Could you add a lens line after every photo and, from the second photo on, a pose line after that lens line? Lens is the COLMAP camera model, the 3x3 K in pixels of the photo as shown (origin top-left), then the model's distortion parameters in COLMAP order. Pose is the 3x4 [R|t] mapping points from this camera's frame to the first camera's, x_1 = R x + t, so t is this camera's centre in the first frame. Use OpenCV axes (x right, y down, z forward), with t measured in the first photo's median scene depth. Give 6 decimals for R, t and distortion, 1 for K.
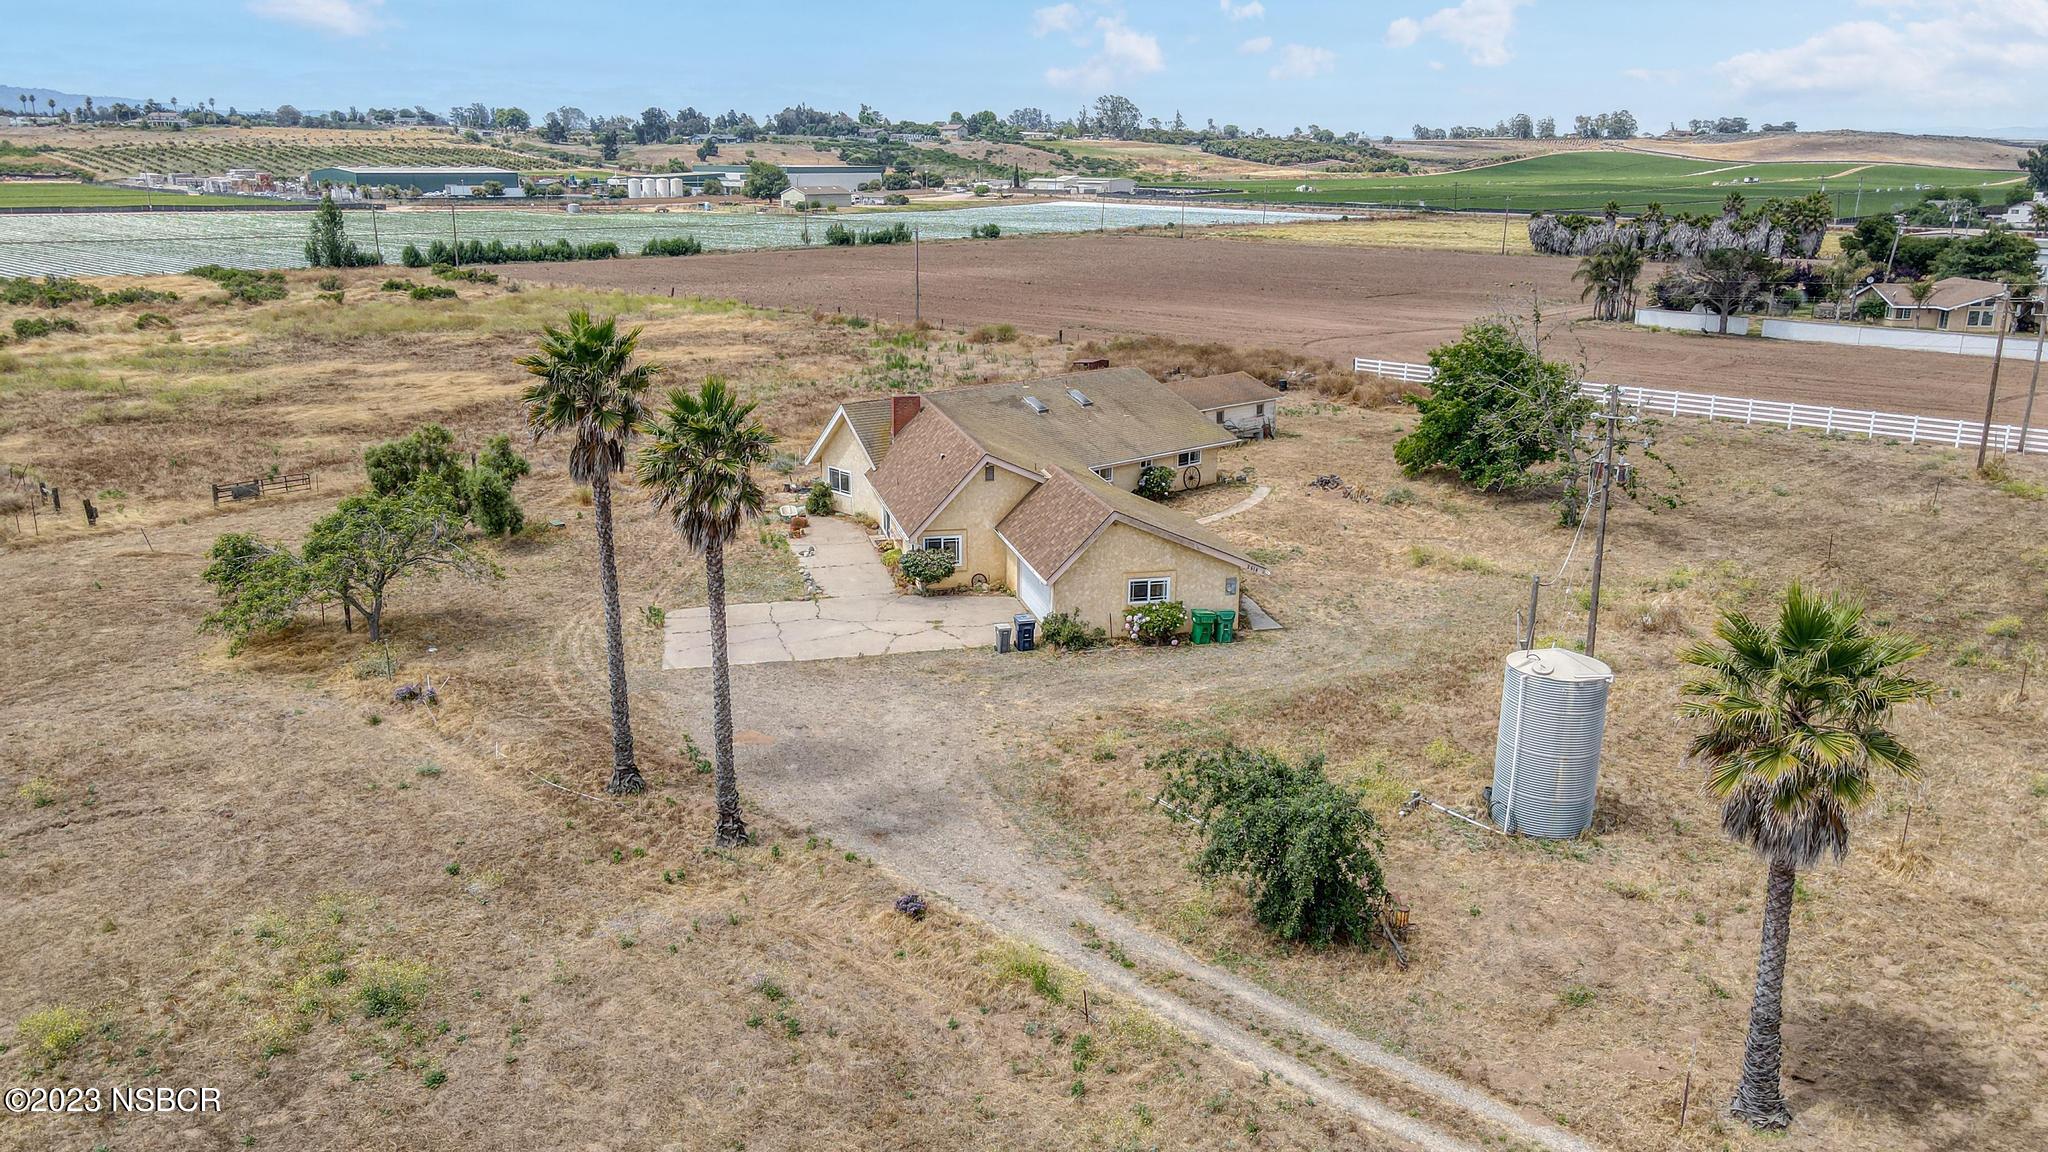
lens RADIAL K [[1510.3, 0, 1013.6], [0, 1510.3, 574.4], [0, 0, 1]] dist [-0.002606, 0.033336]
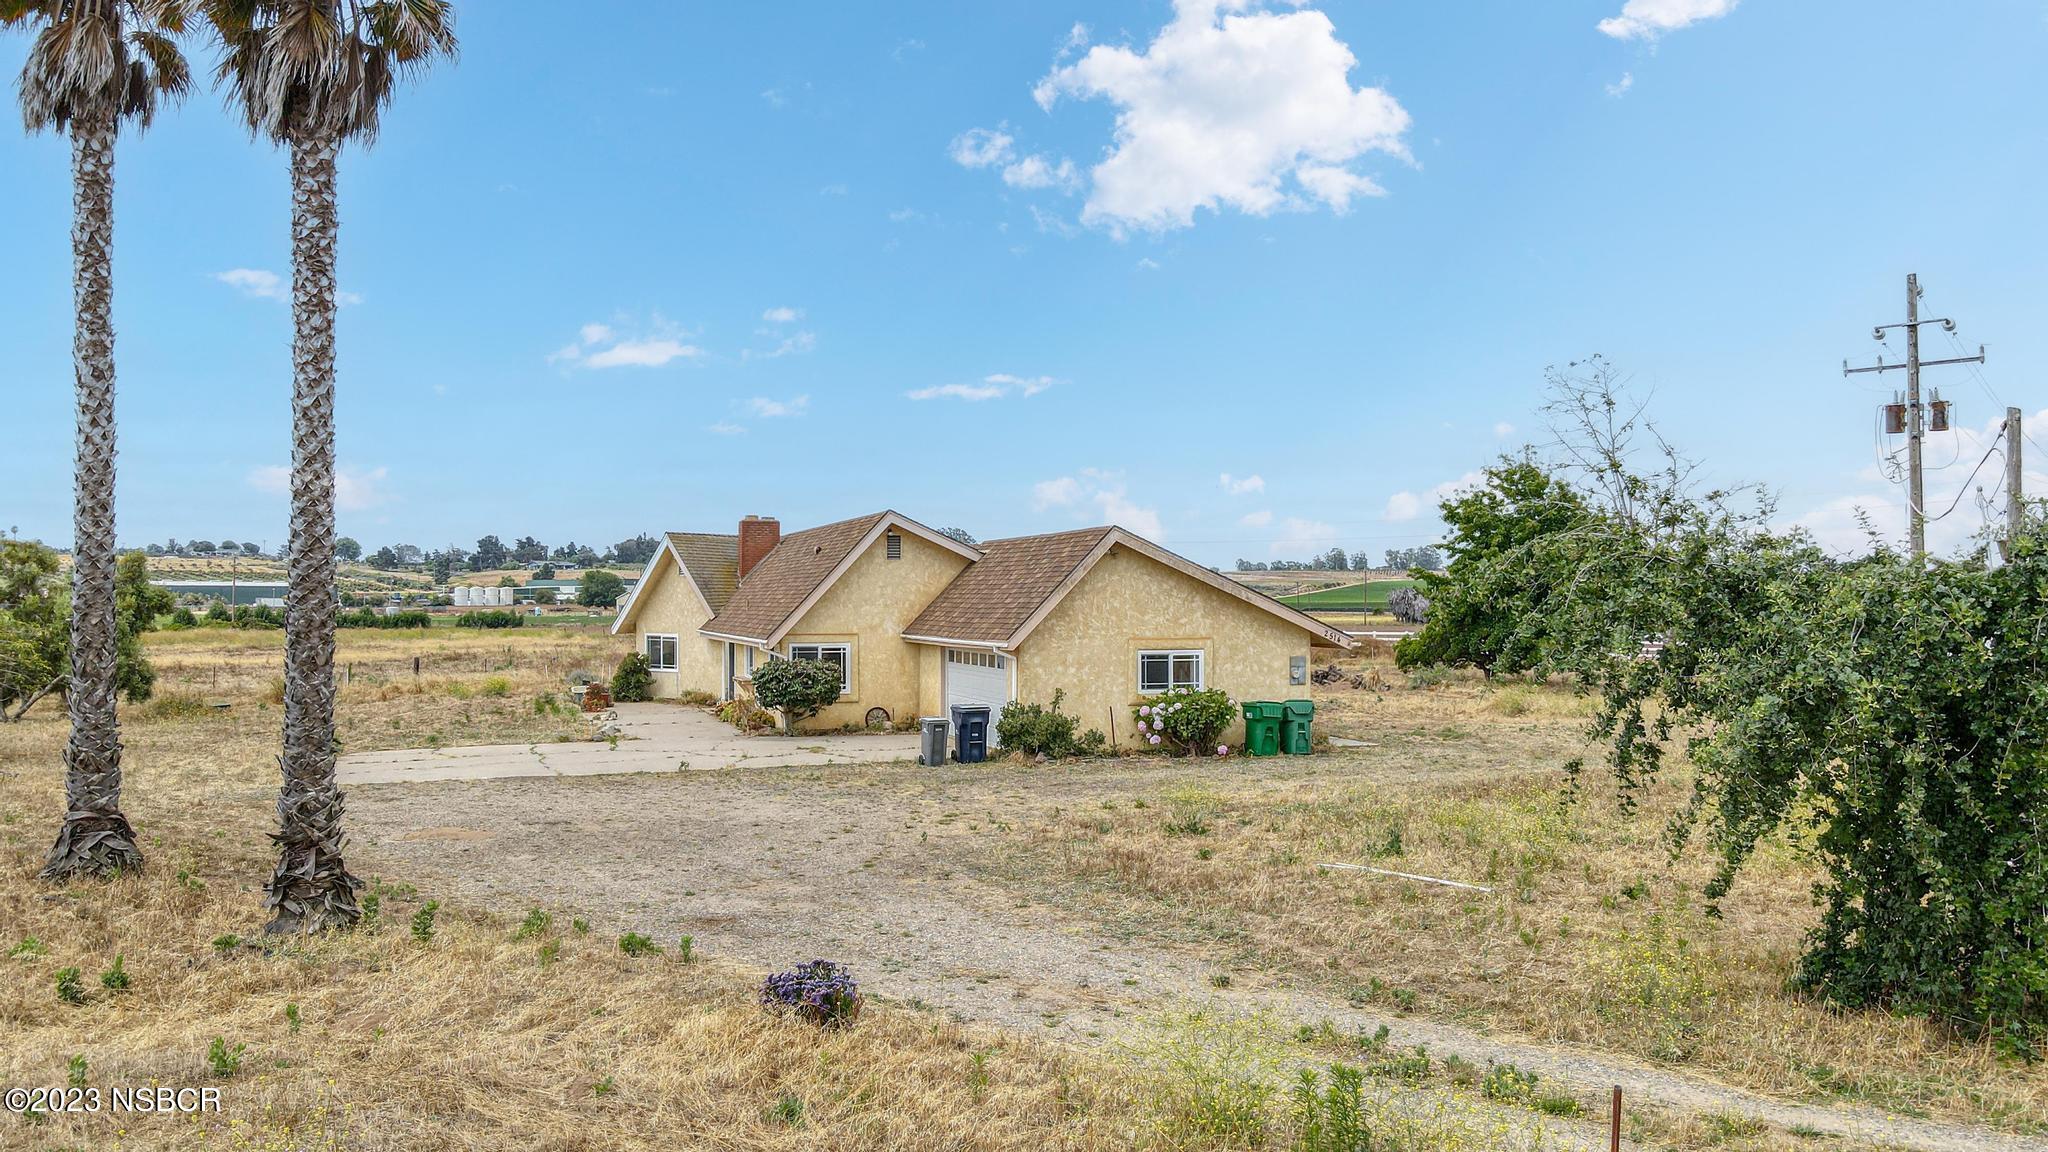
lens RADIAL K [[1510.3, 0, 1013.6], [0, 1510.3, 574.4], [0, 0, 1]] dist [-0.002606, 0.033336]
pose [[0.994298, -0.003671, 0.106573, -0.027848], [0.033985, 0.958204, -0.284059, 0.106773], [-0.101076, 0.286061, 0.952866, 0.311998]]
